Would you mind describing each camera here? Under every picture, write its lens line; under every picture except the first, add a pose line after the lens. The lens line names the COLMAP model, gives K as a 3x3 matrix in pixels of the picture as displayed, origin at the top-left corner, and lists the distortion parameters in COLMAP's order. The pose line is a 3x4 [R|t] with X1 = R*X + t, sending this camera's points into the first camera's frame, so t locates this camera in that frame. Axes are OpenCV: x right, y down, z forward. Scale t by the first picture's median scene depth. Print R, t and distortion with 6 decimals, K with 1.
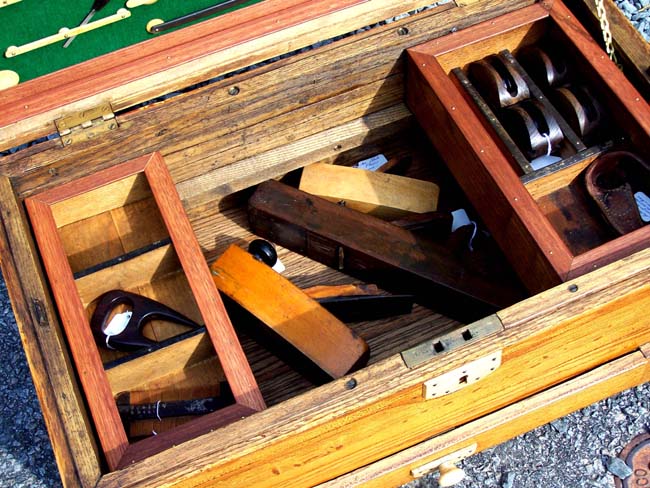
lens RADIAL K [[1068.6, 0, 325.0], [0, 1068.6, 244.0], [0, 0, 1]] dist [-0.062168, -0.066146]
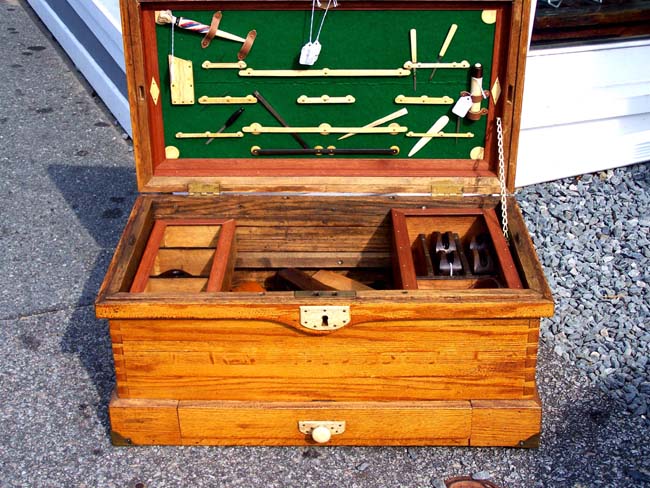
lens RADIAL K [[1053.1, 0, 325.0], [0, 1053.1, 244.0], [0, 0, 1]] dist [0.045360, 0.036091]
pose [[0.914671, 0.214622, -0.342512, 0.575472], [-0.357997, 0.823572, -0.439964, 0.649264], [0.187657, 0.525040, 0.830131, -0.390018]]
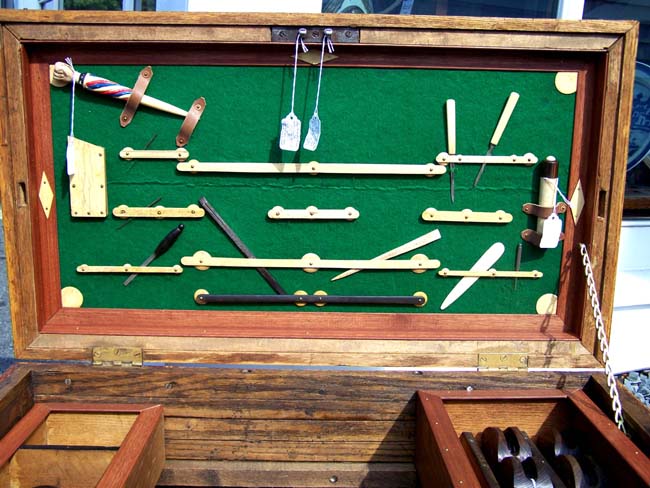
lens RADIAL K [[774.7, 0, 325.0], [0, 774.7, 244.0], [0, 0, 1]] dist [-0.123082, 0.040930]
pose [[0.918803, 0.118600, -0.376478, 0.263543], [-0.356799, 0.657456, -0.663661, 0.258675], [0.168807, 0.744100, 0.646389, 0.398110]]
